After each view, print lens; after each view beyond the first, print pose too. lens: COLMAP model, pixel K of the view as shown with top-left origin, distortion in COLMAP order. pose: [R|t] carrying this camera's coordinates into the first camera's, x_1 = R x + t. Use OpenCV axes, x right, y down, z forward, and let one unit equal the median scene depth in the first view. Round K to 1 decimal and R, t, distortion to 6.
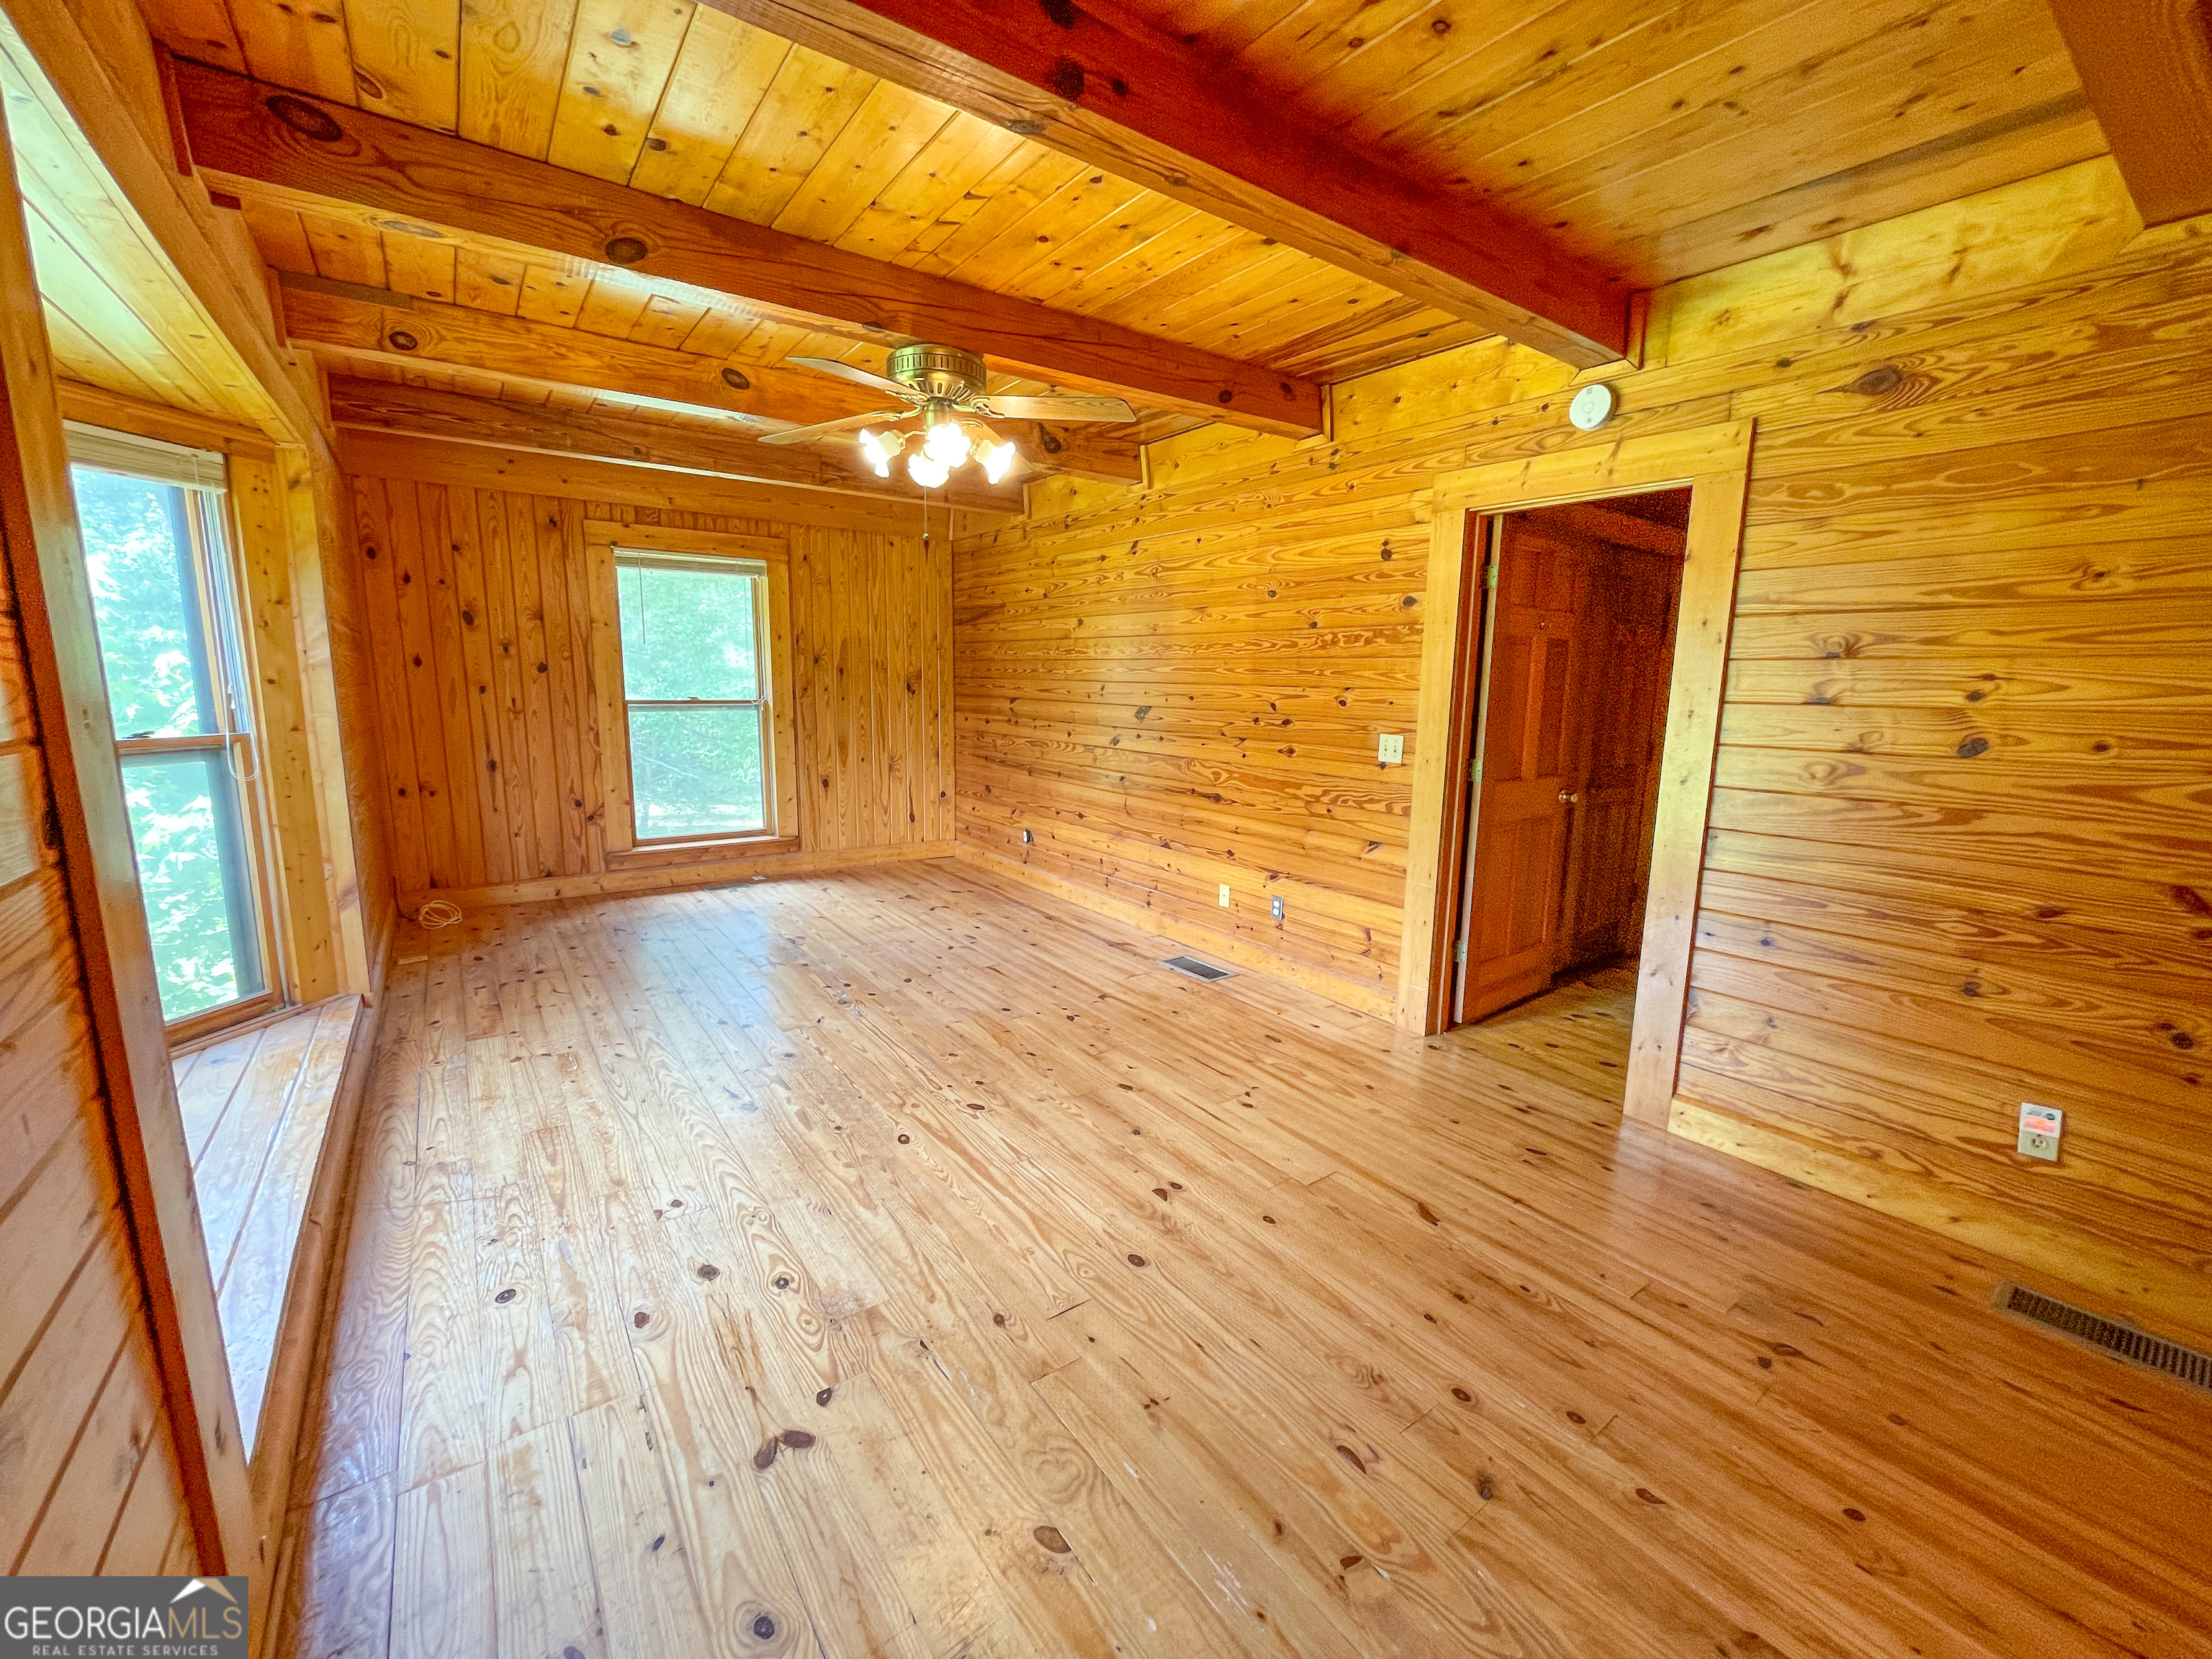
lens RADIAL K [[891.1, 0, 1110.9], [0, 891.1, 823.1], [0, 0, 1]] dist [0.000183, 0.000208]
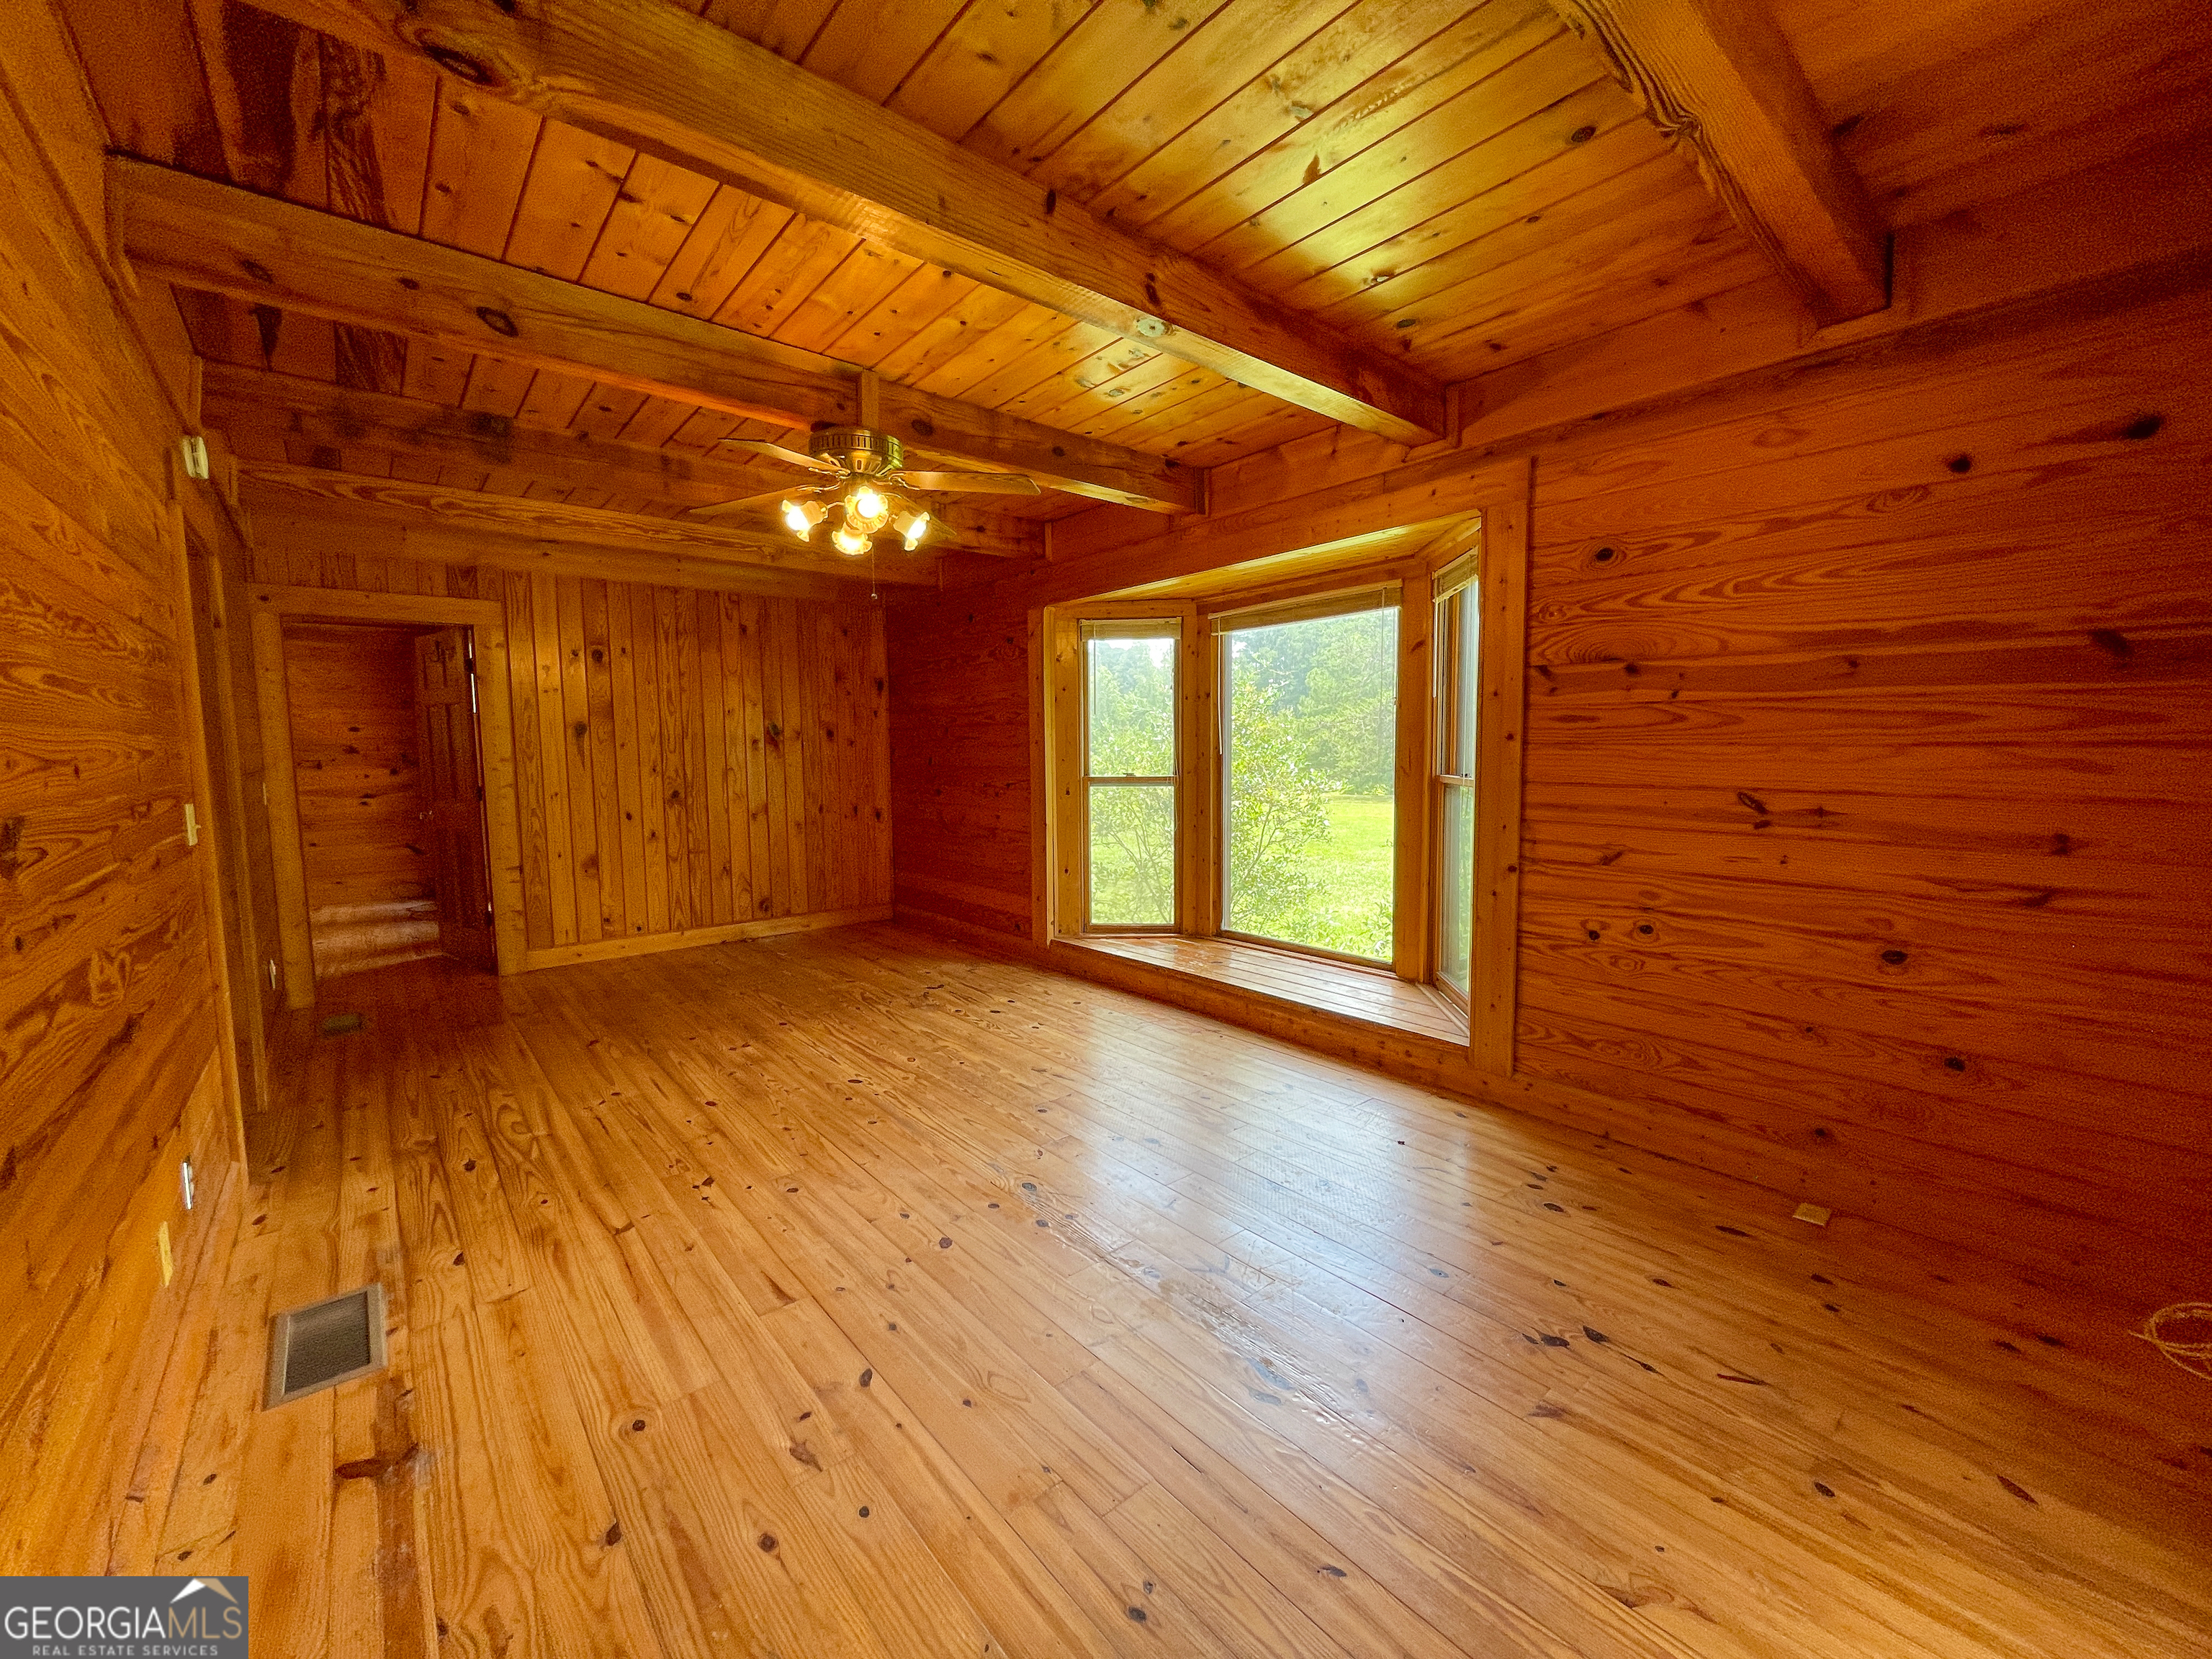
lens RADIAL K [[891.1, 0, 1110.9], [0, 891.1, 823.1], [0, 0, 1]] dist [0.000183, 0.000208]
pose [[-0.997672, -0.000535, -0.068194, -0.320535], [-0.017478, 0.968577, 0.248099, -0.252769], [0.065918, 0.248714, -0.966331, 1.626602]]
